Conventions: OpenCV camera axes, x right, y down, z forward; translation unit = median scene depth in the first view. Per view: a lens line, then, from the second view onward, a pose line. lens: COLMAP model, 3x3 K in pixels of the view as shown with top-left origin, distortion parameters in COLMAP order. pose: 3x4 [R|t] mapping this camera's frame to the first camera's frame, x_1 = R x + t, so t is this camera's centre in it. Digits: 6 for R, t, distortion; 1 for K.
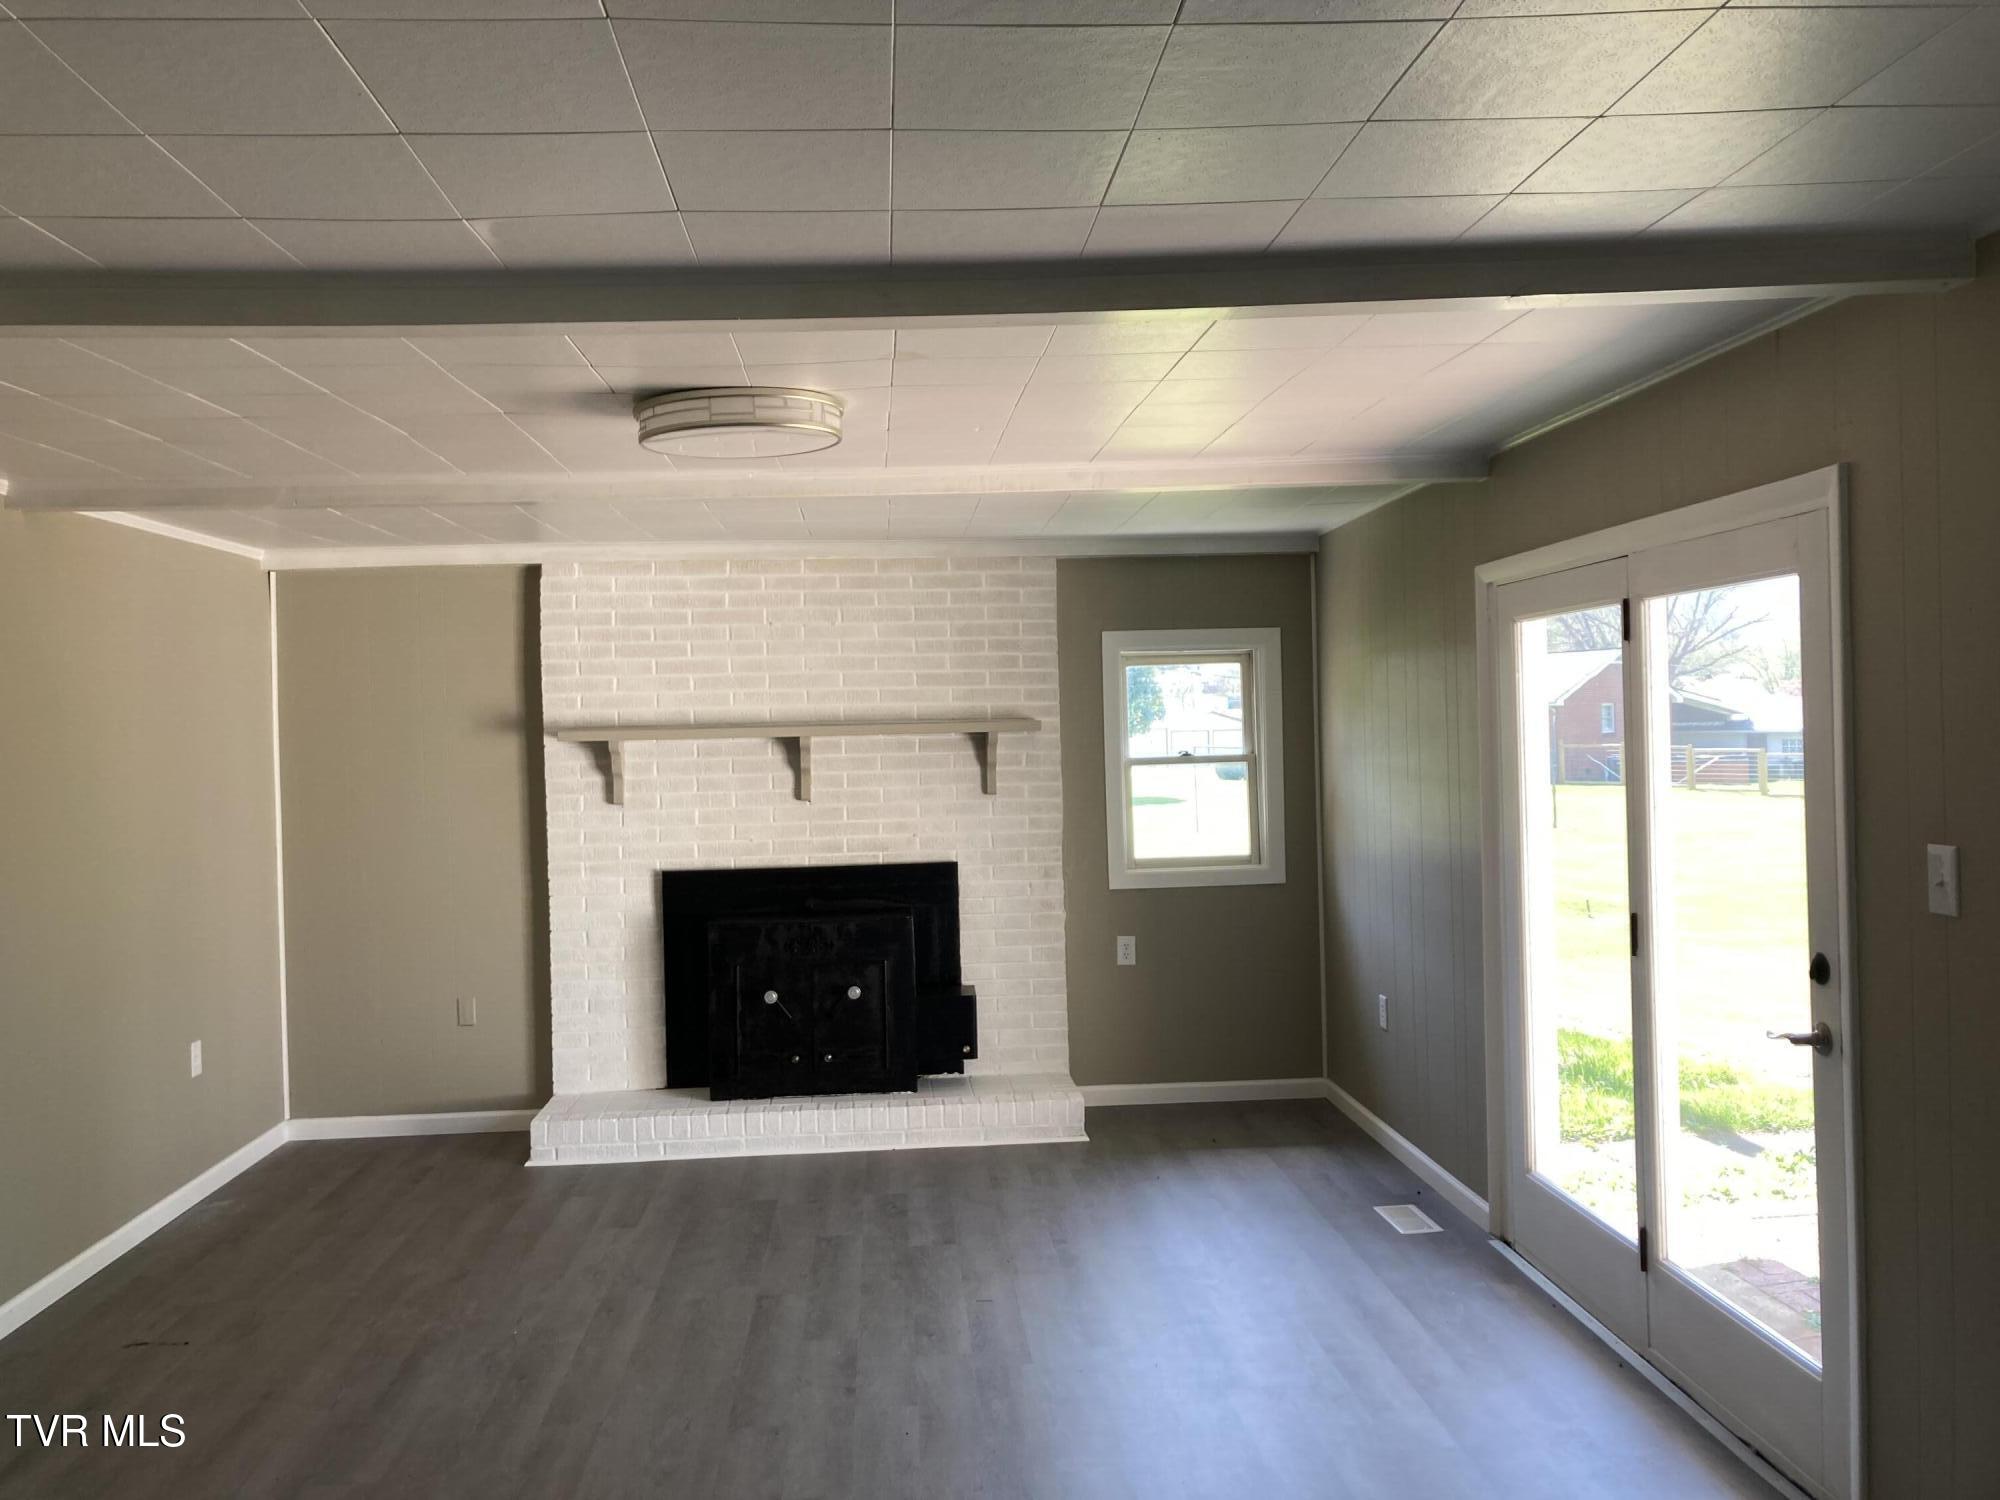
lens RADIAL K [[1634.6, 0, 994.8], [0, 1634.6, 745.7], [0, 0, 1]] dist [0.029276, -0.036811]
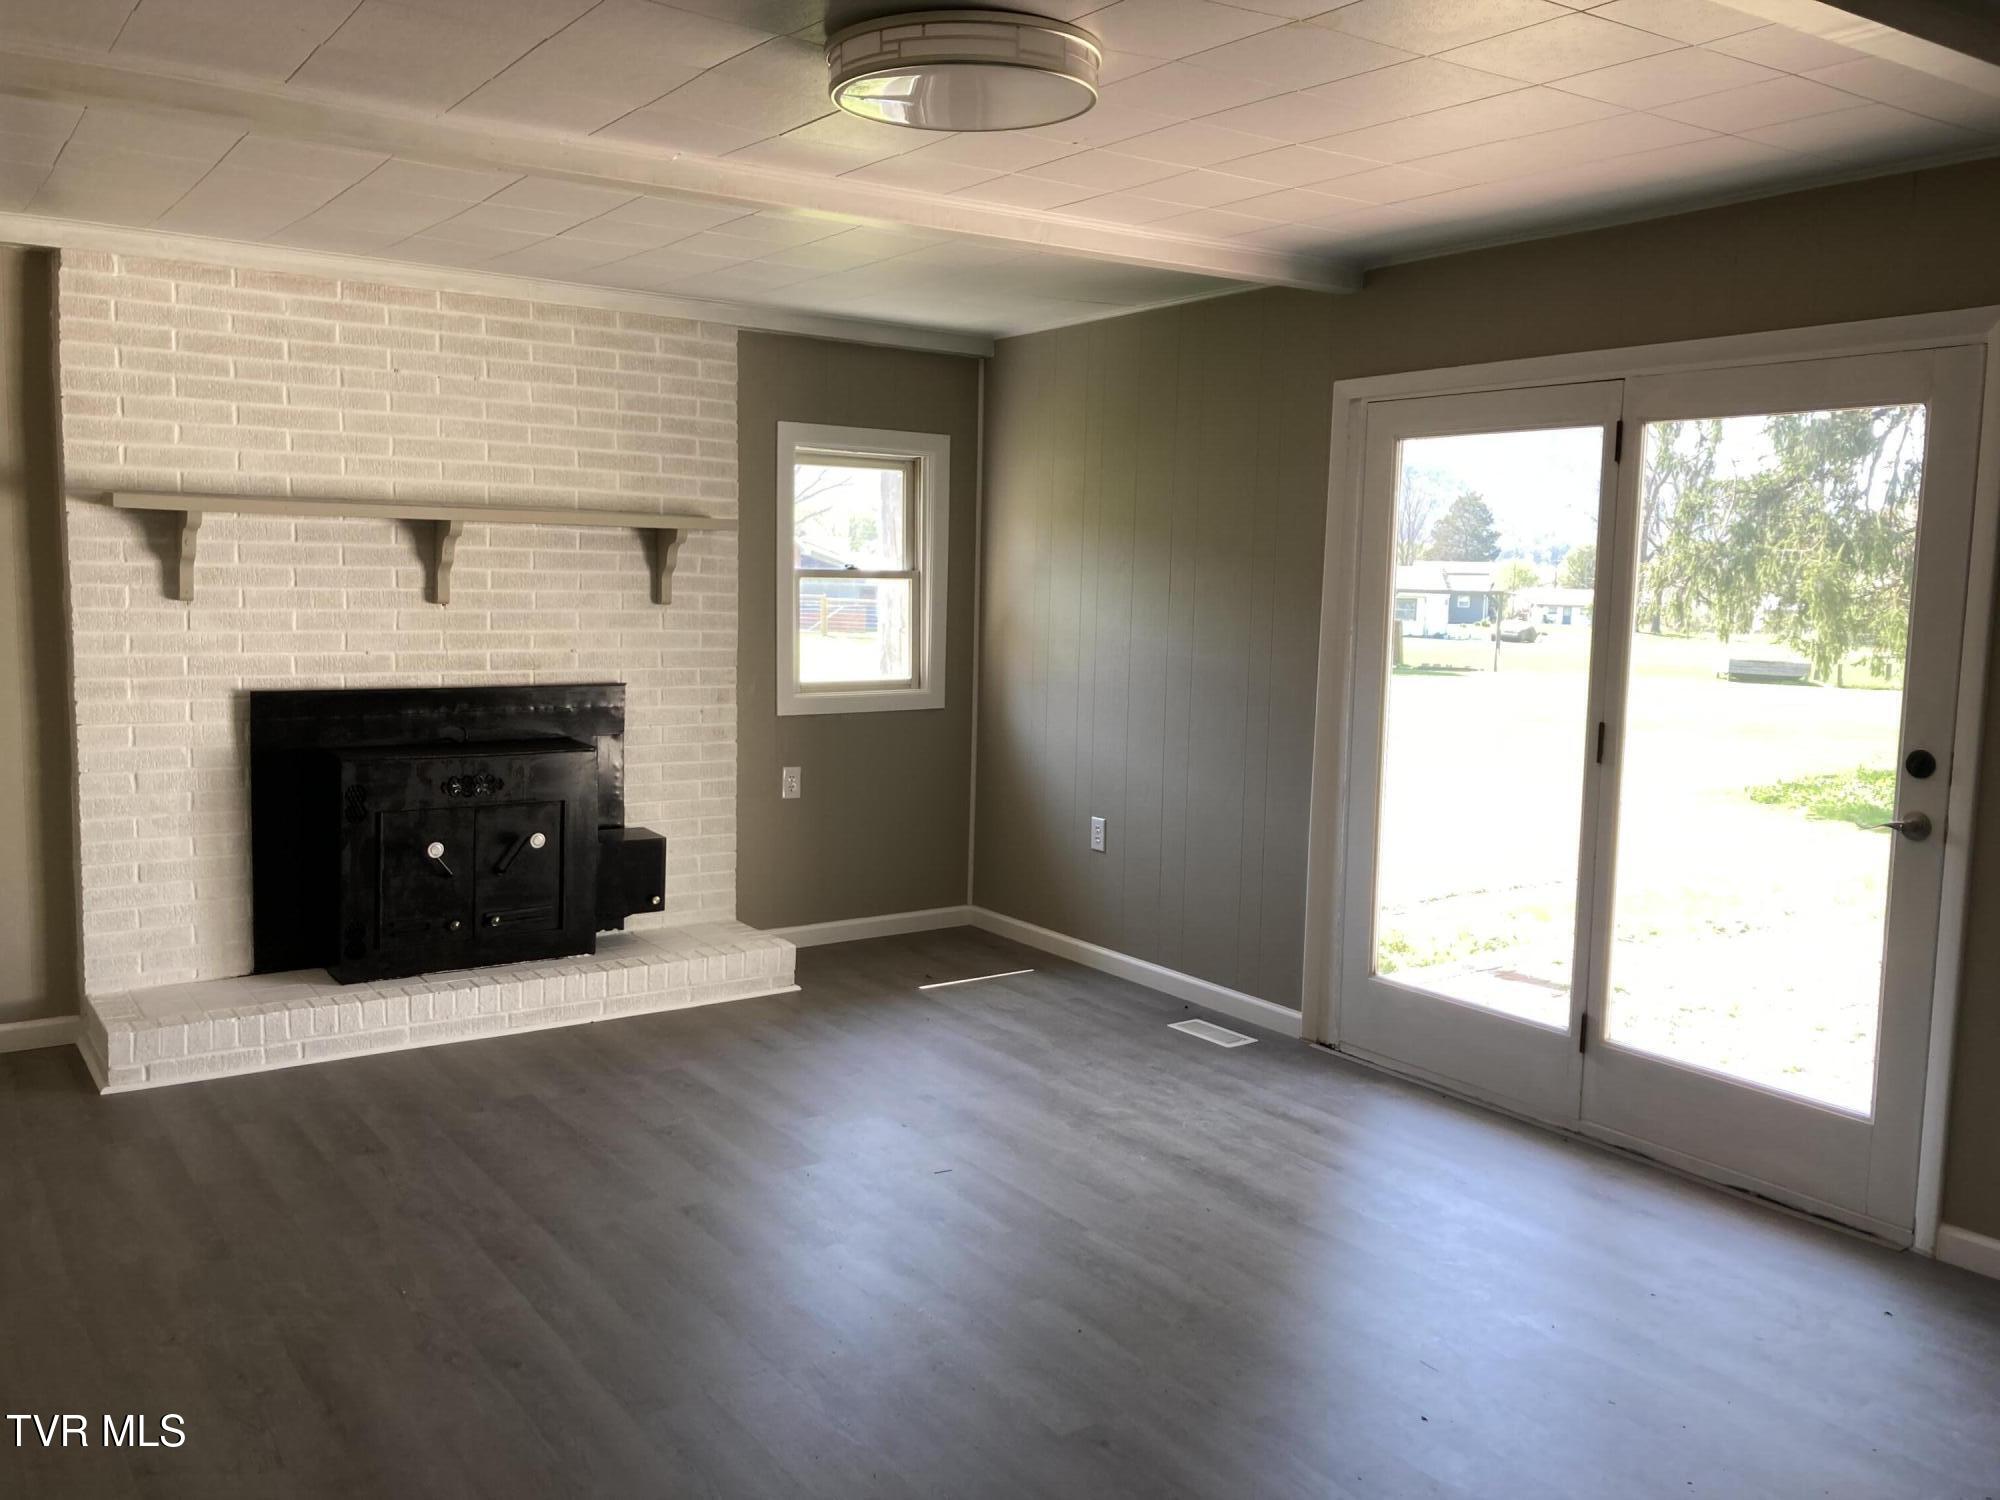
lens RADIAL K [[1634.6, 0, 1012.5], [0, 1634.6, 765.8], [0, 0, 1]] dist [0.029276, -0.036811]
pose [[0.857483, -0.018941, 0.514163, -0.290208], [-0.037046, 0.994455, 0.098417, 0.023511], [-0.513177, -0.103439, 0.852027, 0.175237]]
